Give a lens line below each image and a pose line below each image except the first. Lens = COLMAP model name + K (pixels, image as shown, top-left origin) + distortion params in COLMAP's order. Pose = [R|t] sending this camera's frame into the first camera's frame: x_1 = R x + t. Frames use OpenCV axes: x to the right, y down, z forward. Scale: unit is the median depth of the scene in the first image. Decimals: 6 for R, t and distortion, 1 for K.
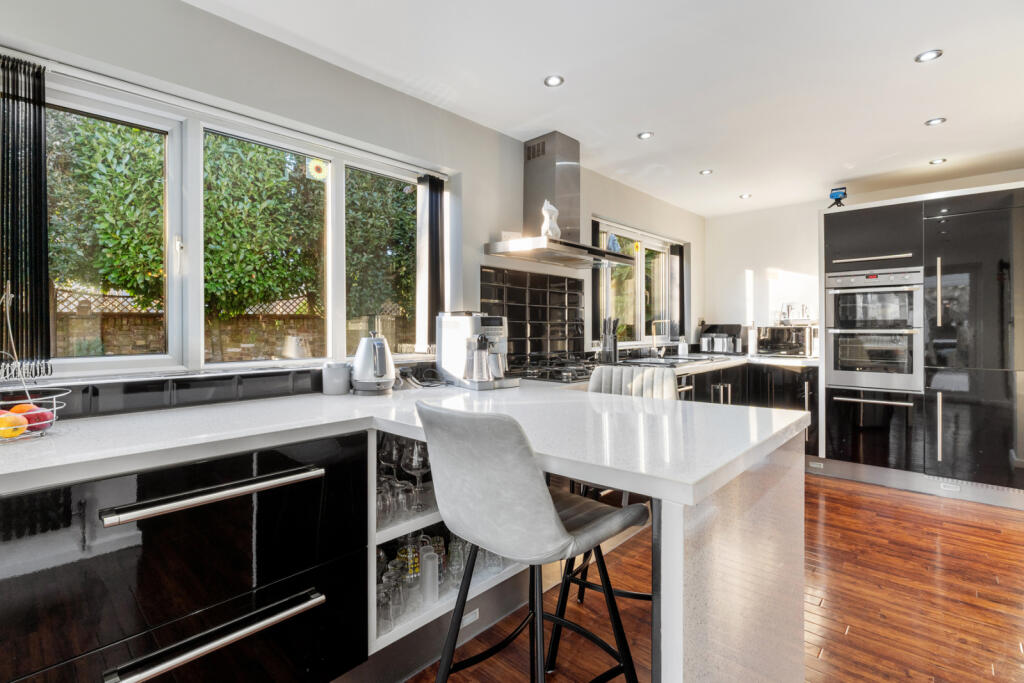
lens RADIAL K [[487.7, 0, 515.8], [0, 487.7, 326.4], [0, 0, 1]] dist [0.000743, -0.000024]
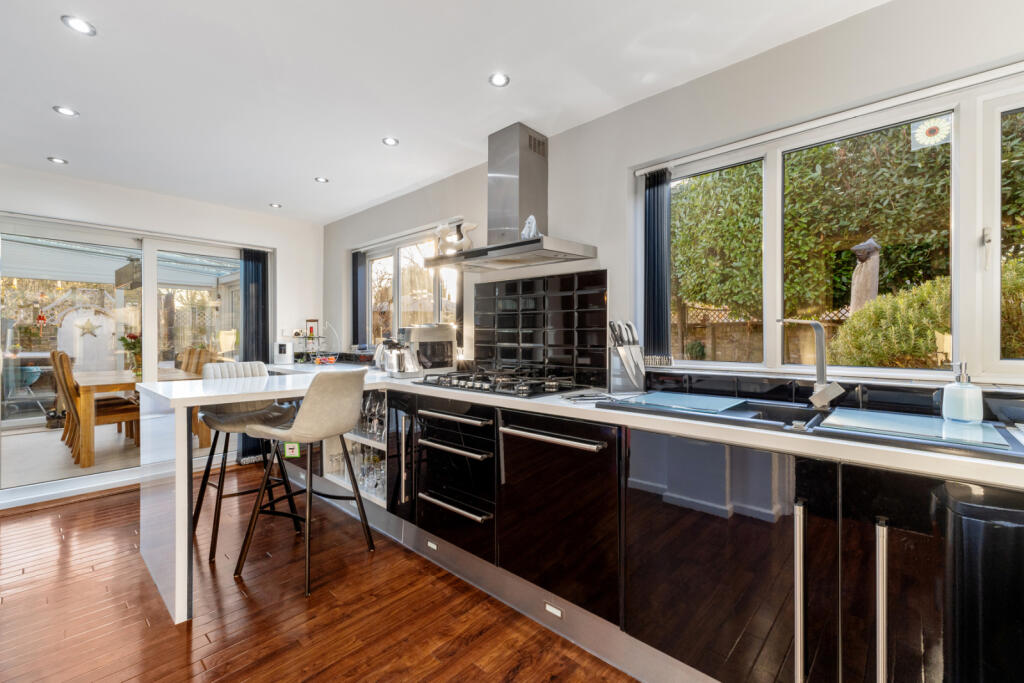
lens RADIAL K [[436.7, 0, 506.3], [0, 436.7, 334.1], [0, 0, 1]] dist [-0.000417, -0.000112]
pose [[0.000136, 0.004023, -0.999992, 0.364776], [-0.000817, 0.999992, 0.004023, -0.000929], [1.000000, 0.000817, 0.000139, 0.396813]]
